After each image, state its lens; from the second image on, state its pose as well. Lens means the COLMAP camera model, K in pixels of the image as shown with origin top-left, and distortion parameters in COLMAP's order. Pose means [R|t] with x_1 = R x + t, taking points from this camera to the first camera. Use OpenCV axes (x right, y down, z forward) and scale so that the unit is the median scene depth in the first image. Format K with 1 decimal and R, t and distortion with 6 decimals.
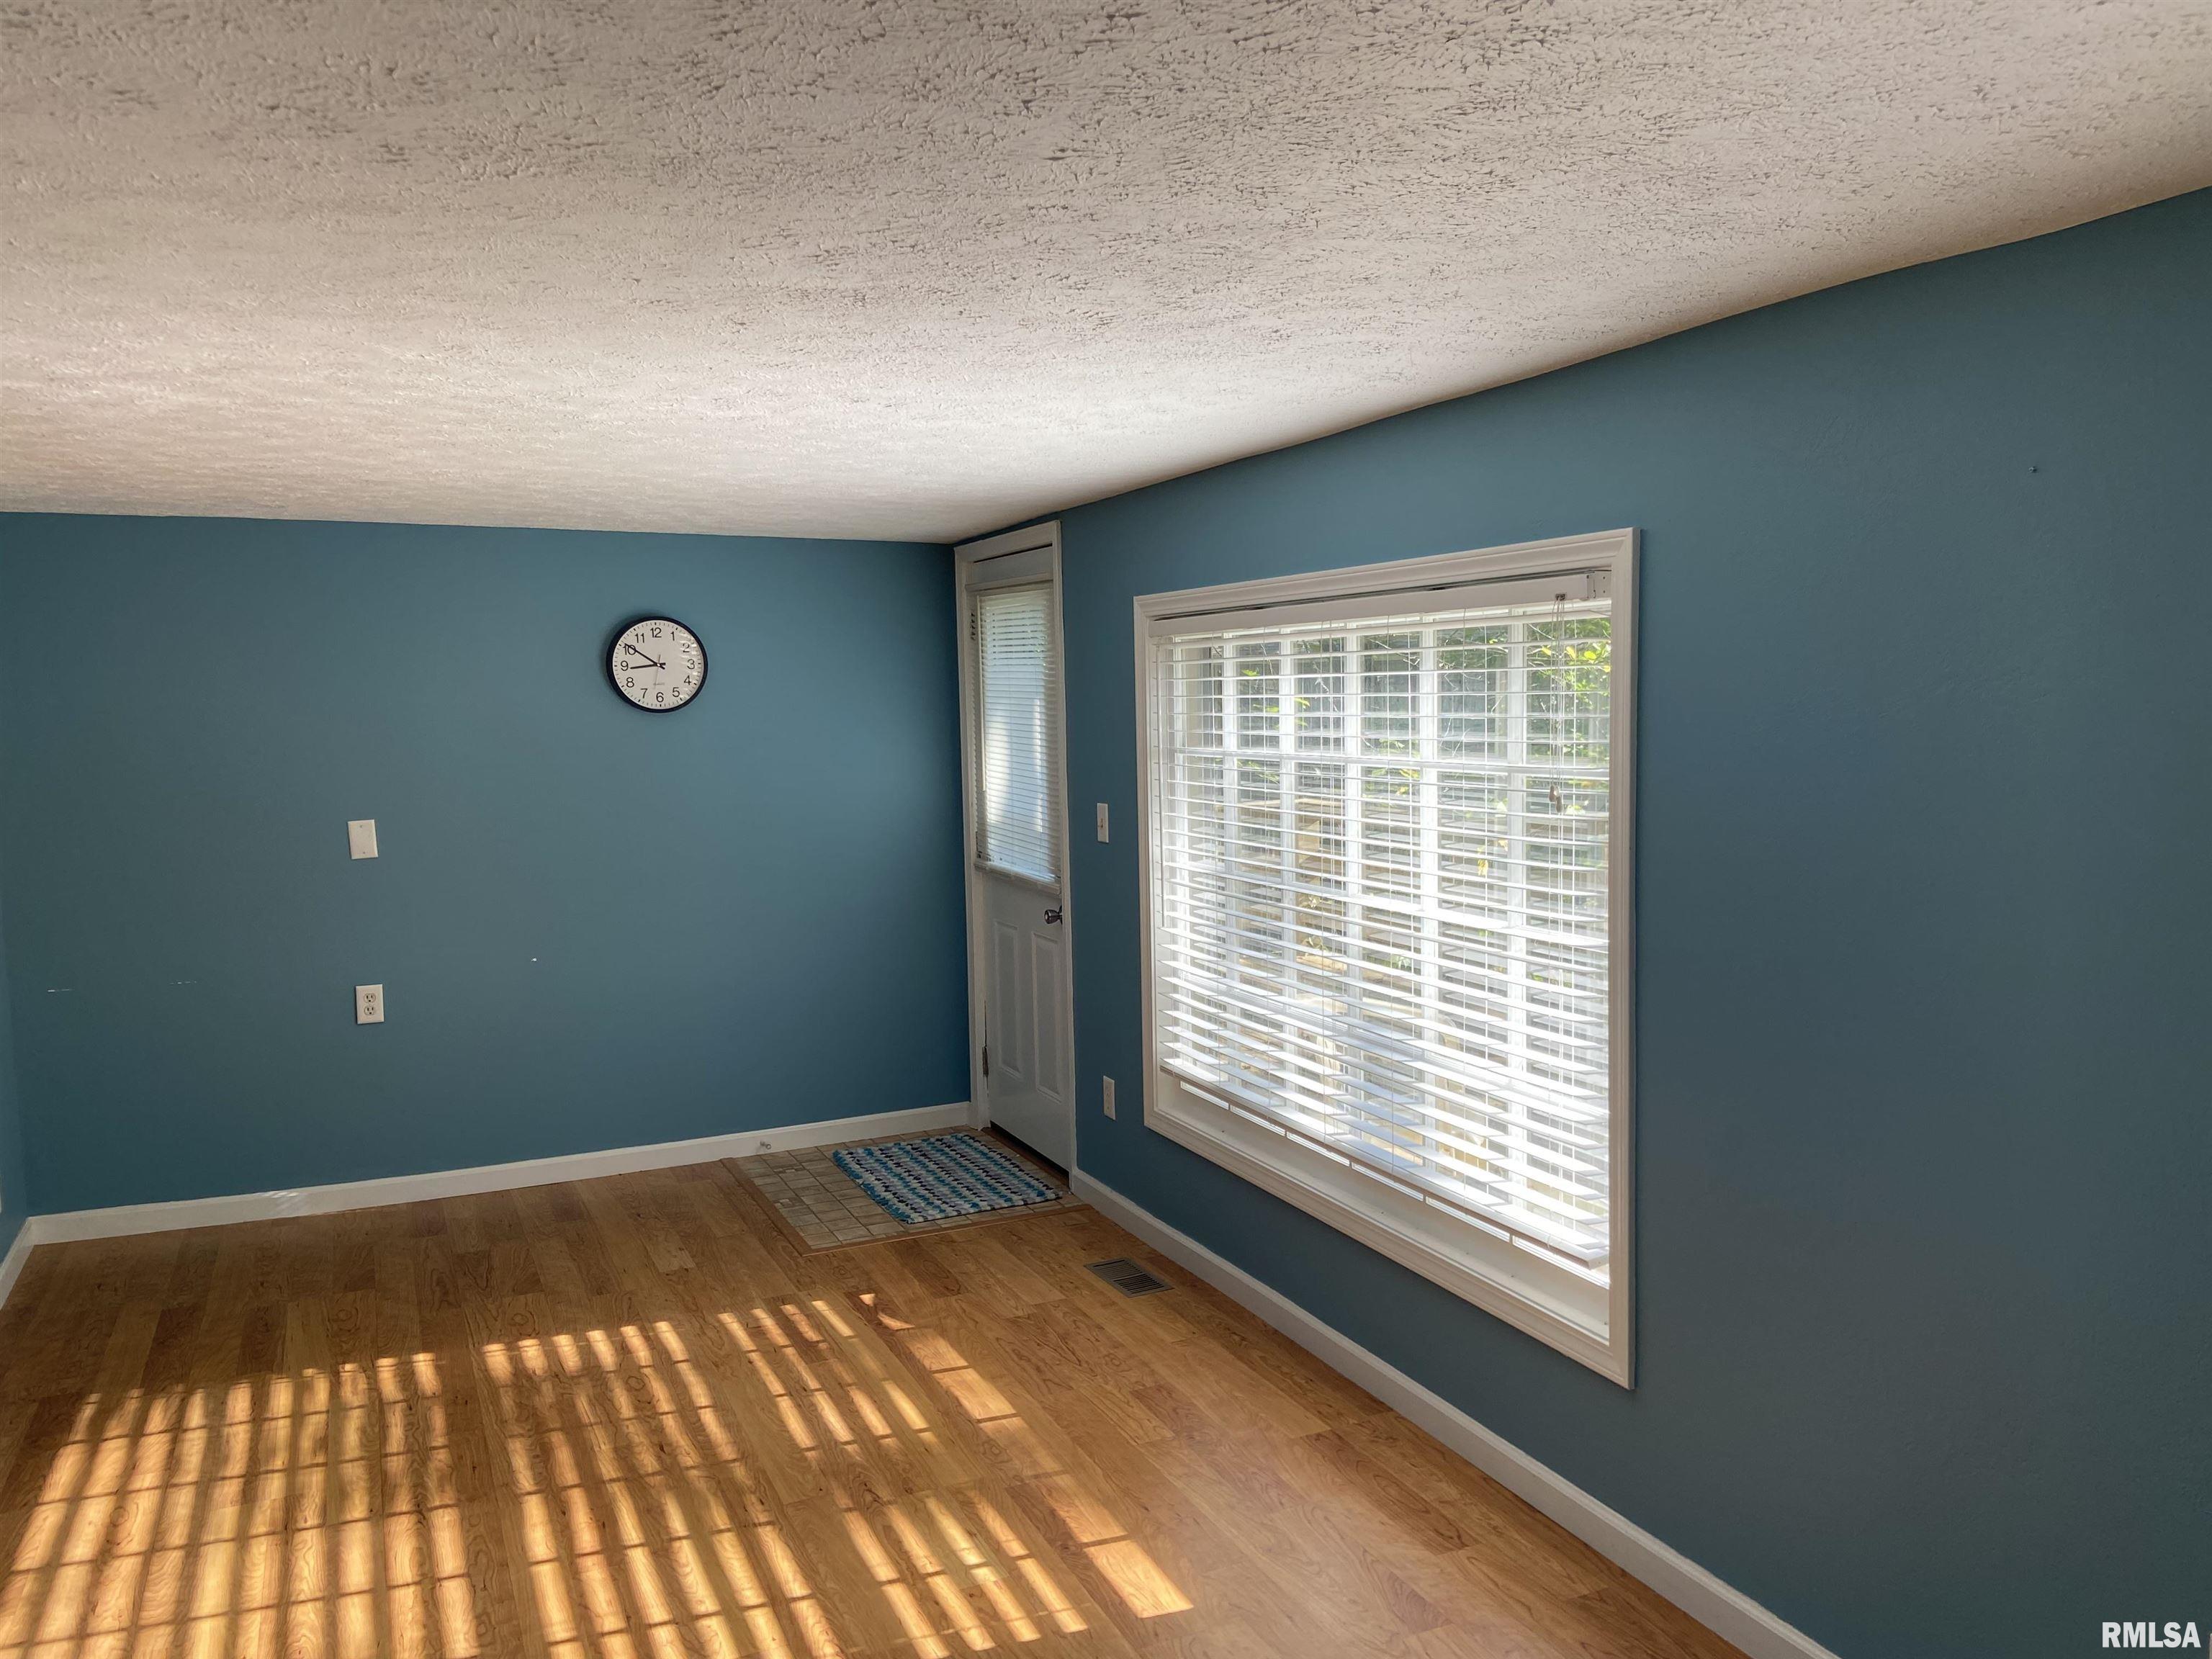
lens RADIAL K [[1658.2, 0, 1089.5], [0, 1658.2, 832.7], [0, 0, 1]] dist [0.110954, -0.142634]
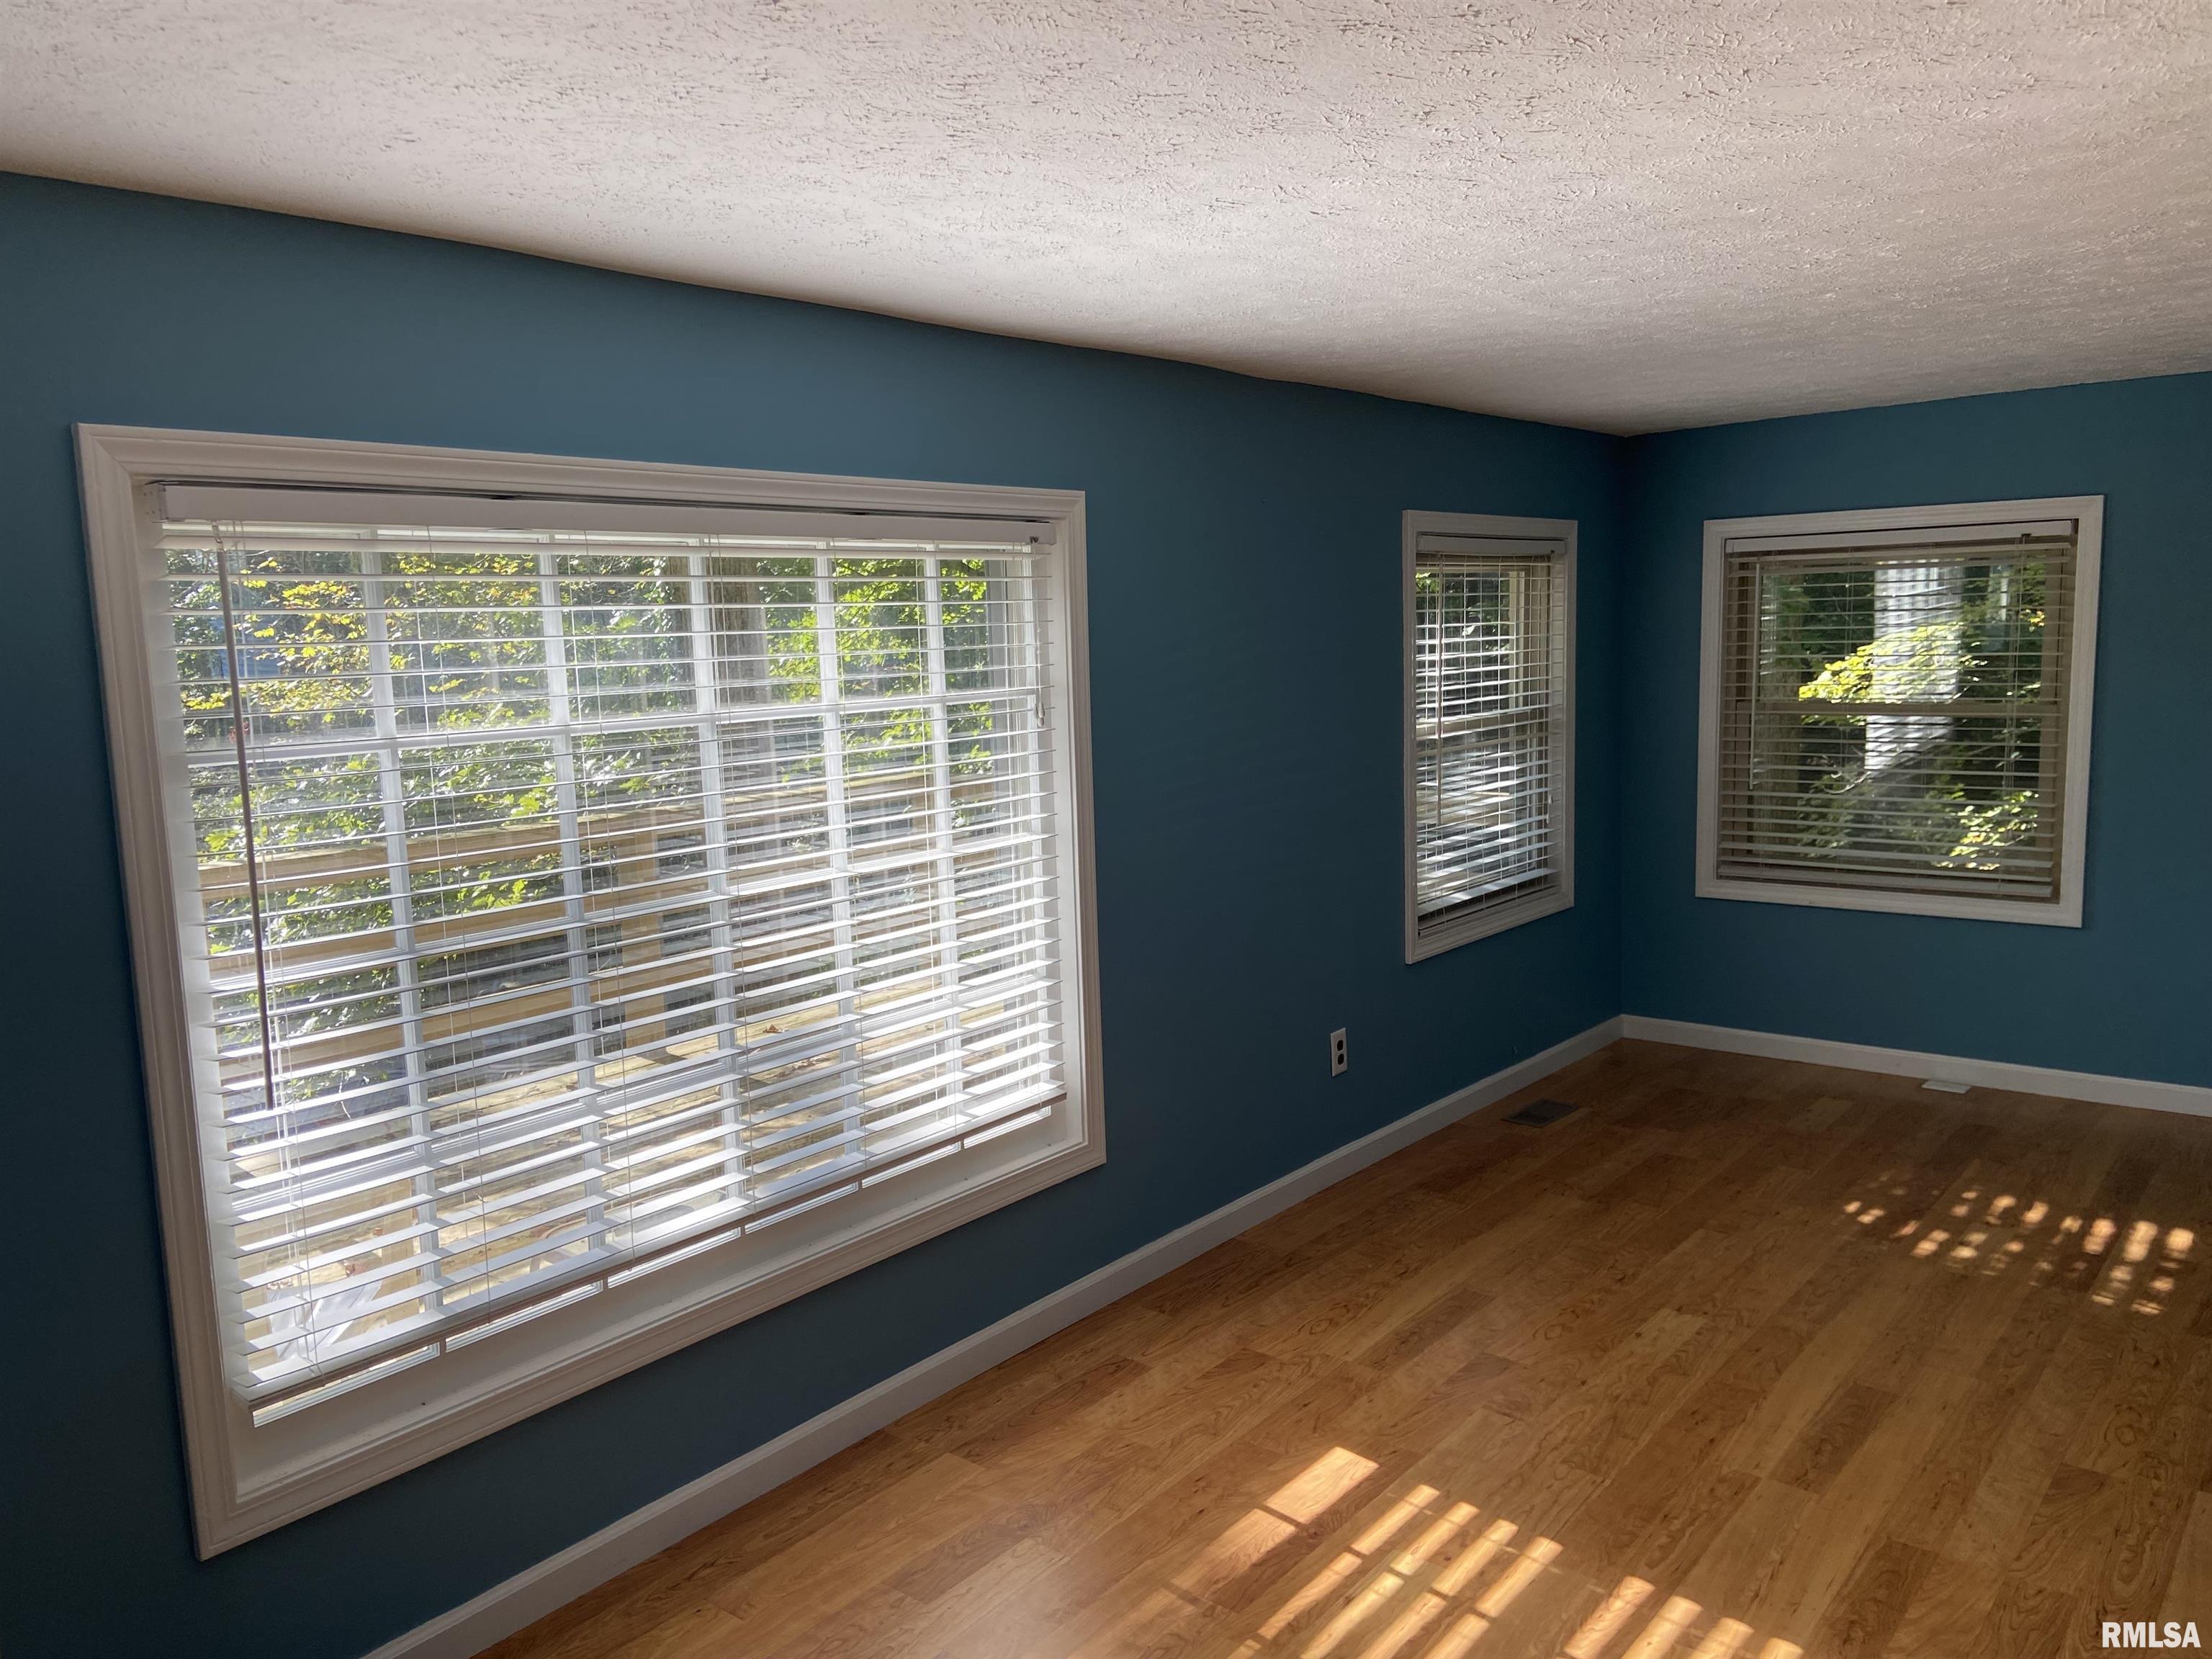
lens RADIAL K [[1667.5, 0, 1090.4], [0, 1667.5, 818.4], [0, 0, 1]] dist [0.121655, -0.152182]
pose [[-0.459711, -0.074284, 0.884957, -0.706686], [0.113449, 0.983419, 0.141482, -0.100752], [-0.880793, 0.165438, -0.443660, 1.367933]]
